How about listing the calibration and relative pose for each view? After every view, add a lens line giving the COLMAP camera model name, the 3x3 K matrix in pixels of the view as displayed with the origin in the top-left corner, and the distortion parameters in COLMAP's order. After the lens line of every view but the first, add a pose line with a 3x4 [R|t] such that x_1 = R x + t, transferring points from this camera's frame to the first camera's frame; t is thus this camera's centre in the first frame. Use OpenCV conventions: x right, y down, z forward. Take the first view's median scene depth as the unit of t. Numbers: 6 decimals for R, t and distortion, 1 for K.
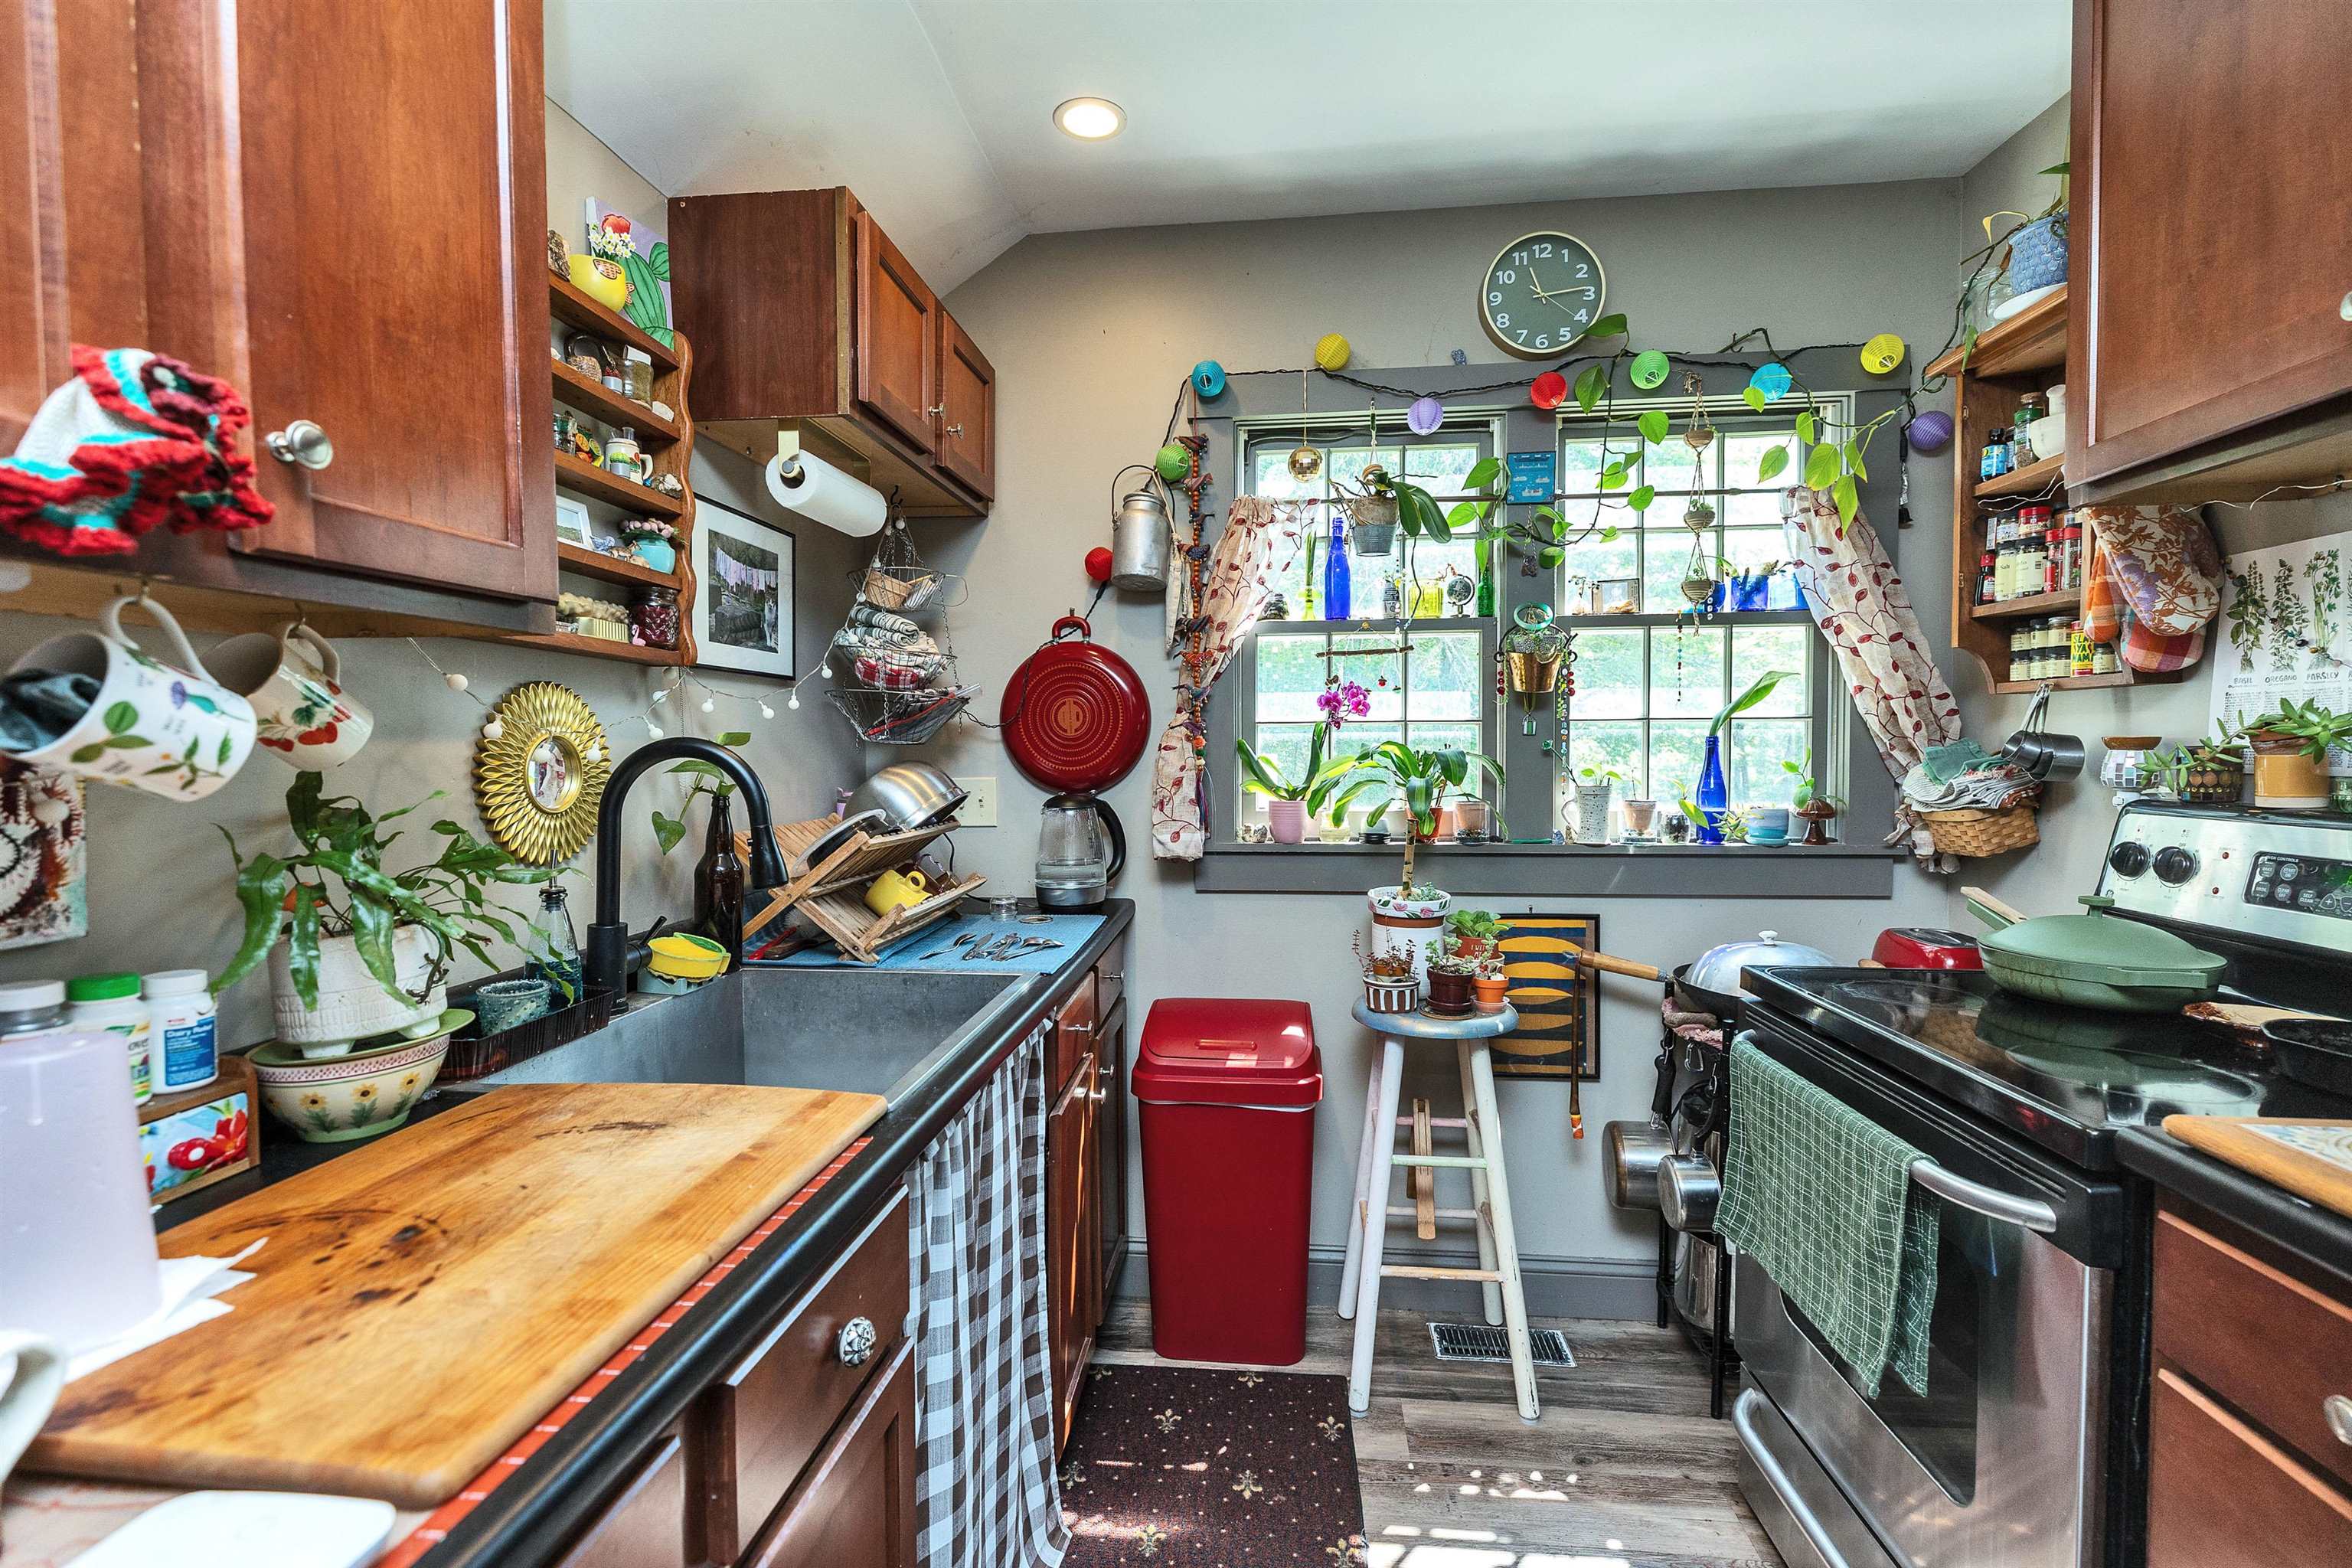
lens RADIAL K [[1071.3, 0, 1173.8], [0, 1071.3, 784.4], [0, 0, 1]] dist [0.003001, -0.000230]
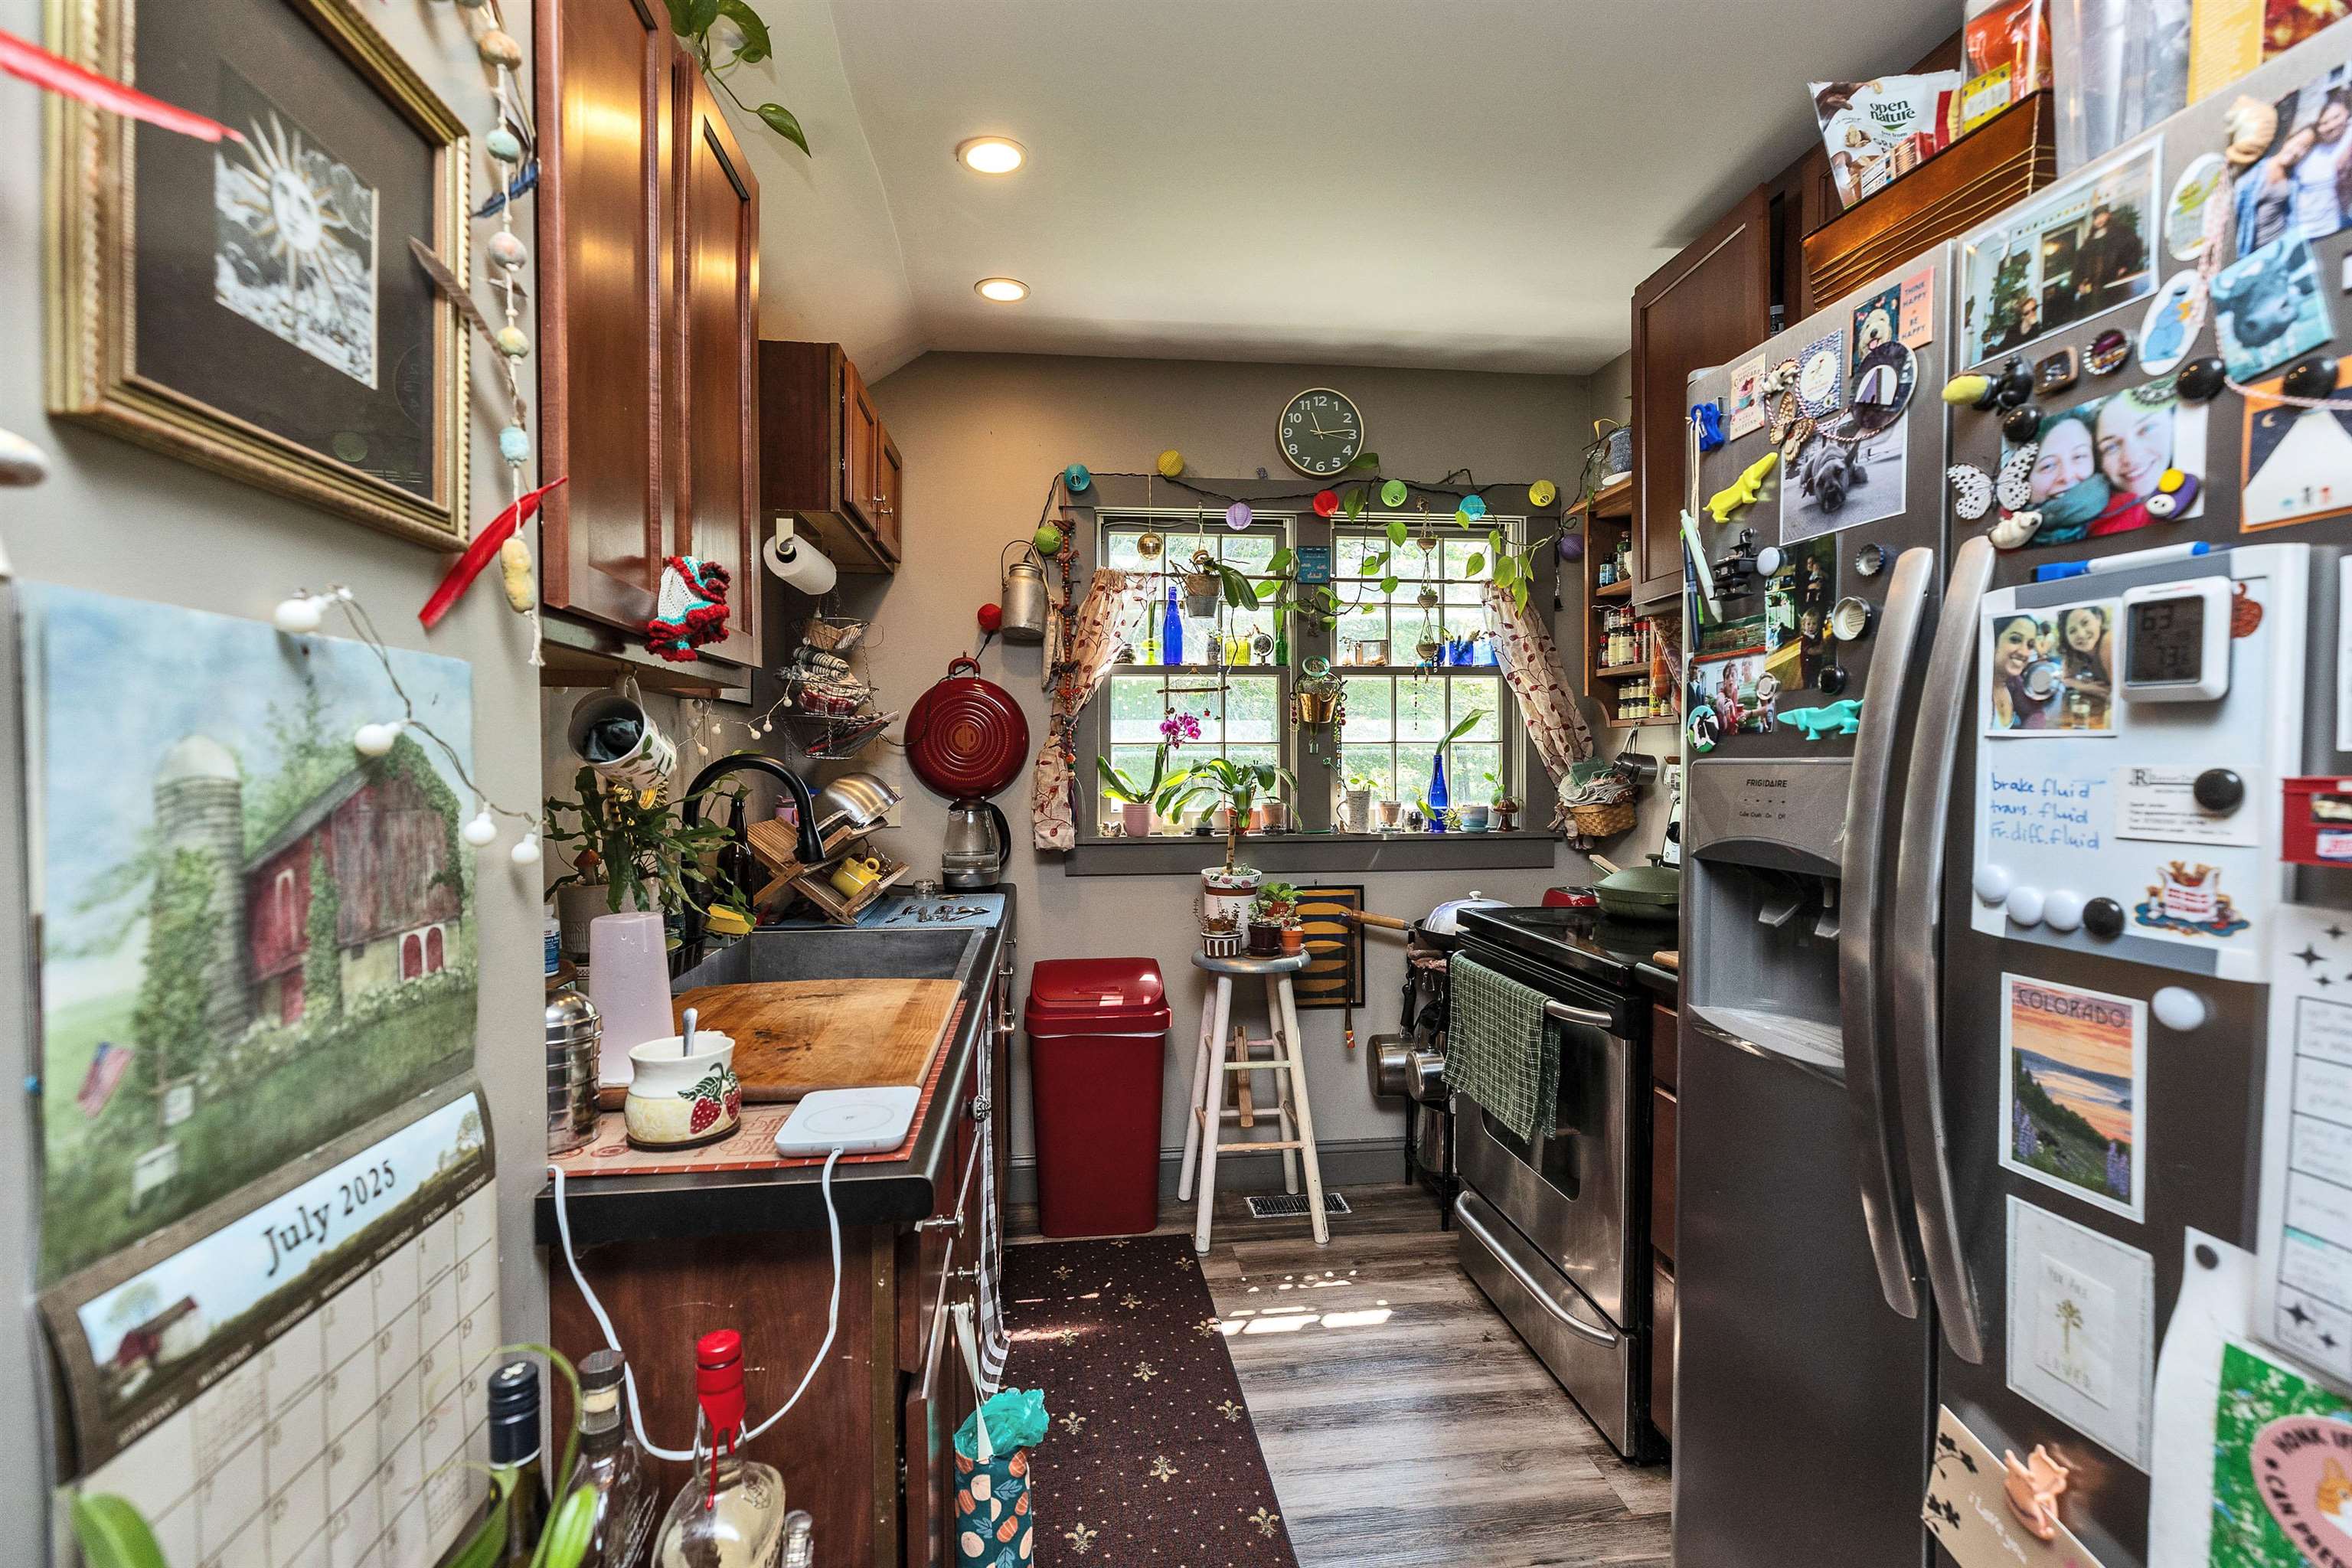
lens RADIAL K [[1071.3, 0, 1179.9], [0, 1071.3, 784.5], [0, 0, 1]] dist [0.003001, -0.000230]
pose [[0.974303, -0.003743, 0.225211, -0.147898], [0.007206, 0.999868, -0.014557, 0.012176], [-0.225127, 0.015806, 0.974201, -0.299777]]
